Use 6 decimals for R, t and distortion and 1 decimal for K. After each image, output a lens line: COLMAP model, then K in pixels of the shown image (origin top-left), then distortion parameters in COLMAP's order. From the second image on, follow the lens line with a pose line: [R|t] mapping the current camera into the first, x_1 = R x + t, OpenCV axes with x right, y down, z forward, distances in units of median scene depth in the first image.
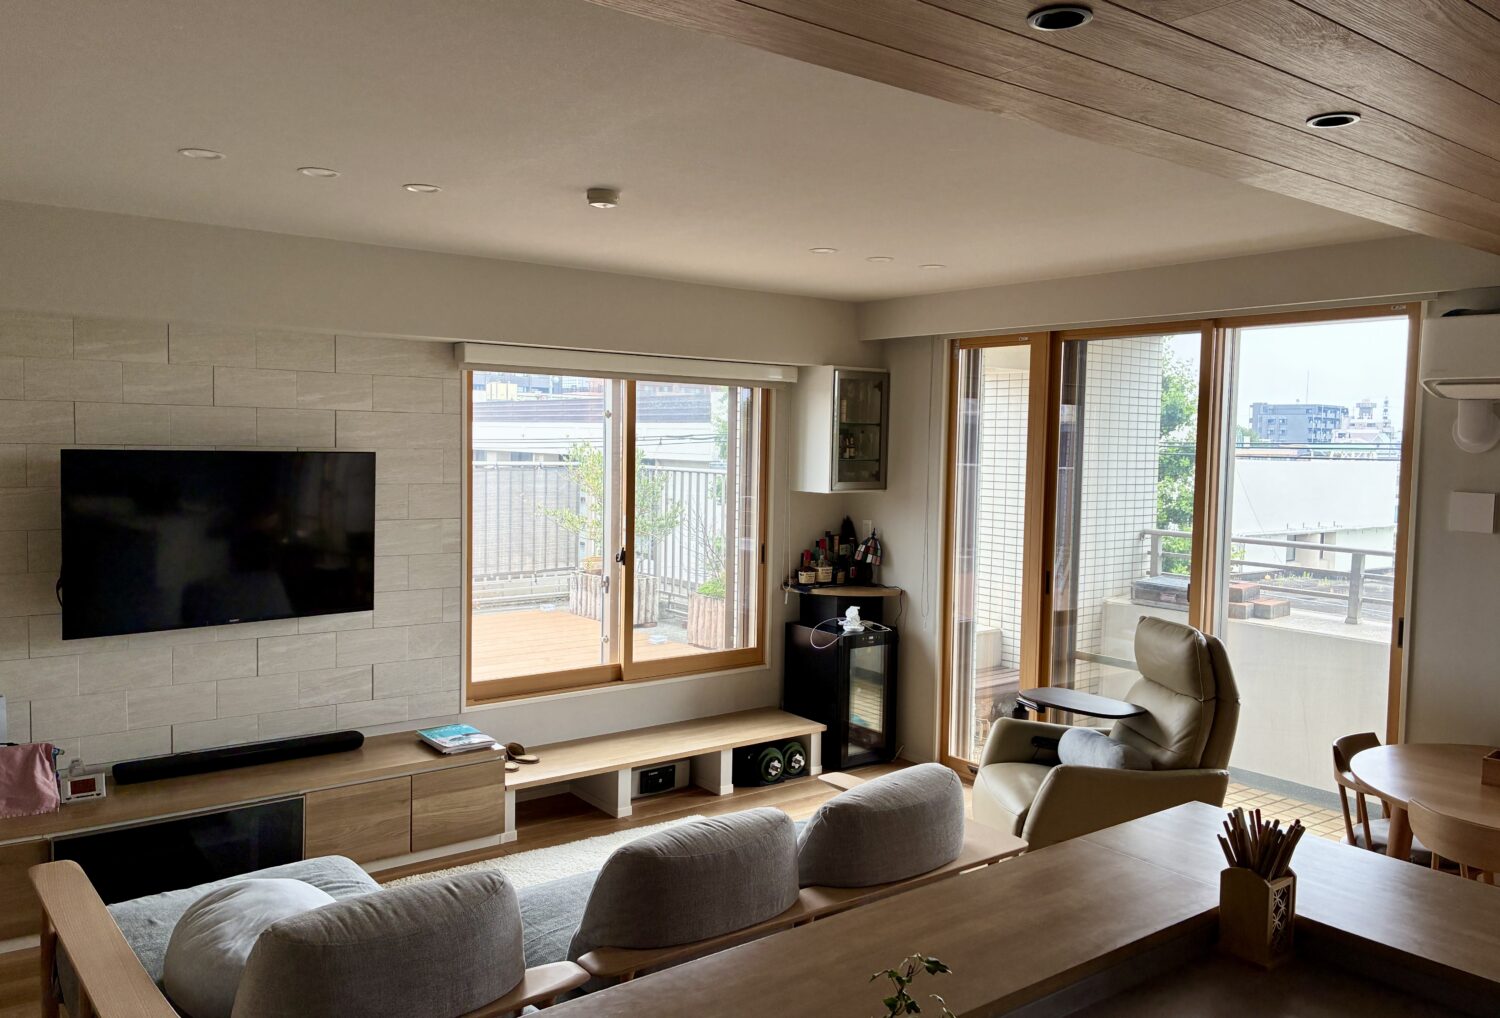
lens RADIAL K [[1199.1, 0, 740.6], [0, 1199.1, 507.9], [0, 0, 1]] dist [0.074561, -0.083569]
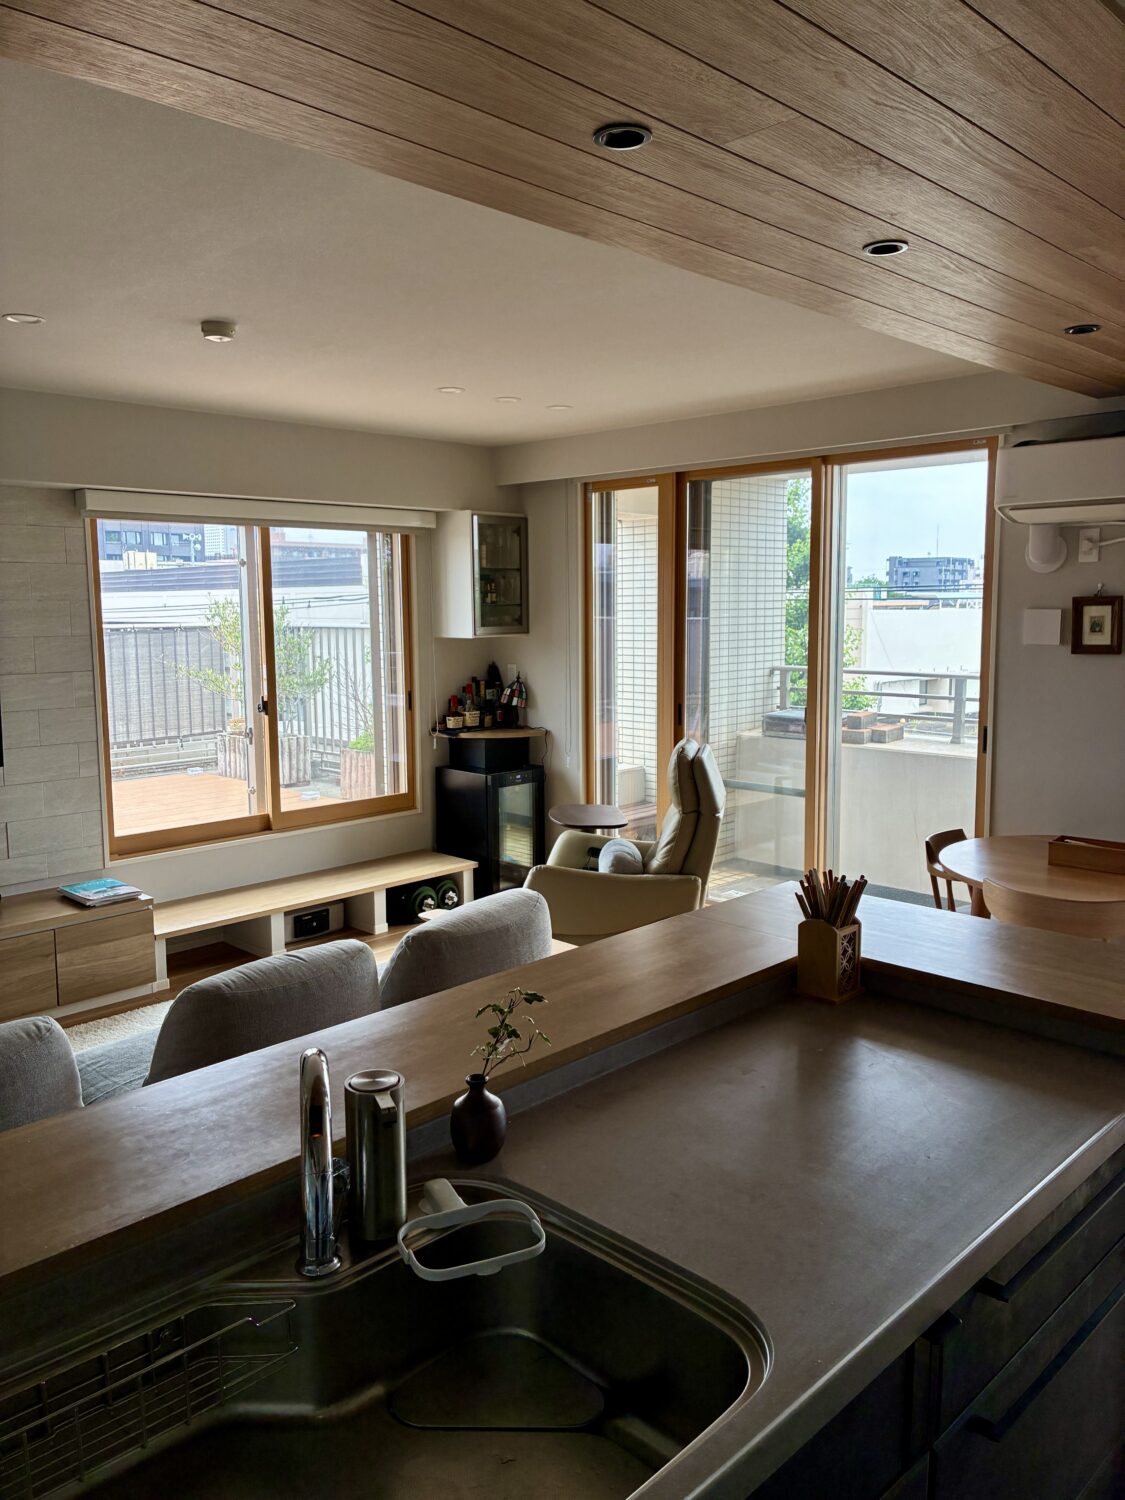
lens RADIAL K [[1208.4, 0, 573.3], [0, 1208.4, 749.1], [0, 0, 1]] dist [0.058455, -0.054598]
pose [[0.989871, -0.043207, 0.135235, 0.017772], [0.035344, 0.997571, 0.060020, 0.026038], [-0.137500, -0.054632, 0.988994, -0.035013]]
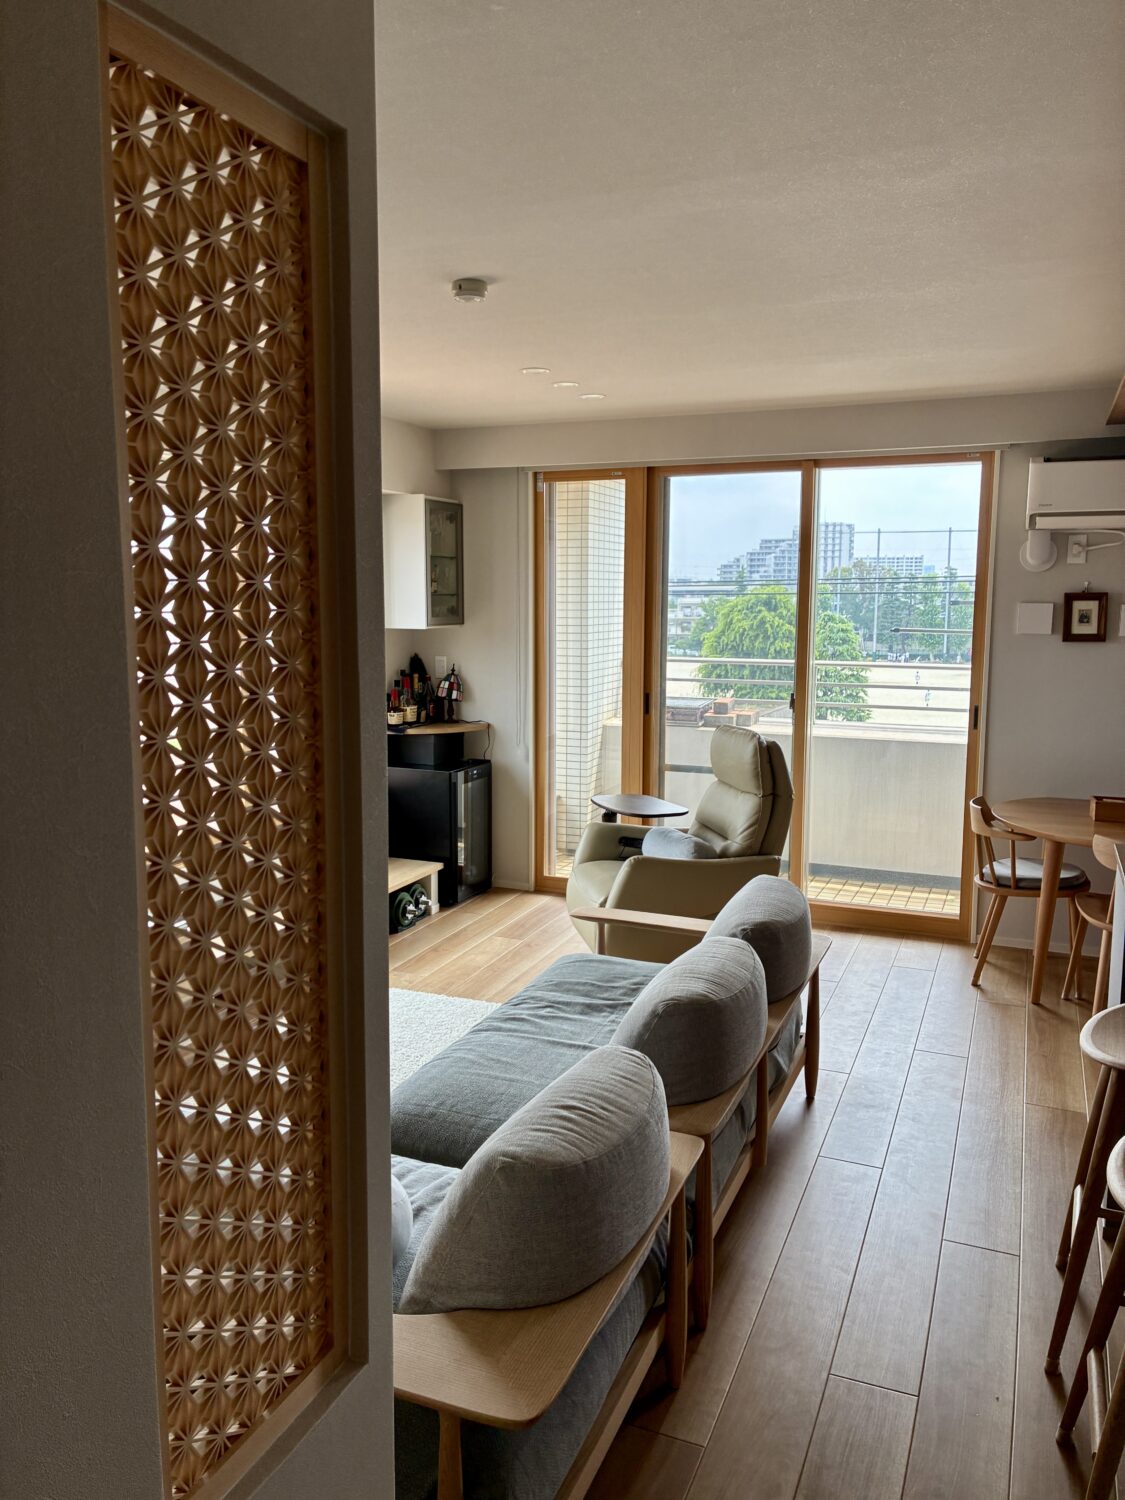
lens RADIAL K [[1208.4, 0, 487.6], [0, 1208.4, 769.0], [0, 0, 1]] dist [0.058455, -0.054598]
pose [[0.849561, -0.092800, 0.519263, -0.451031], [0.046397, 0.993734, 0.101686, 0.003443], [-0.525445, -0.062296, 0.848544, 0.151198]]
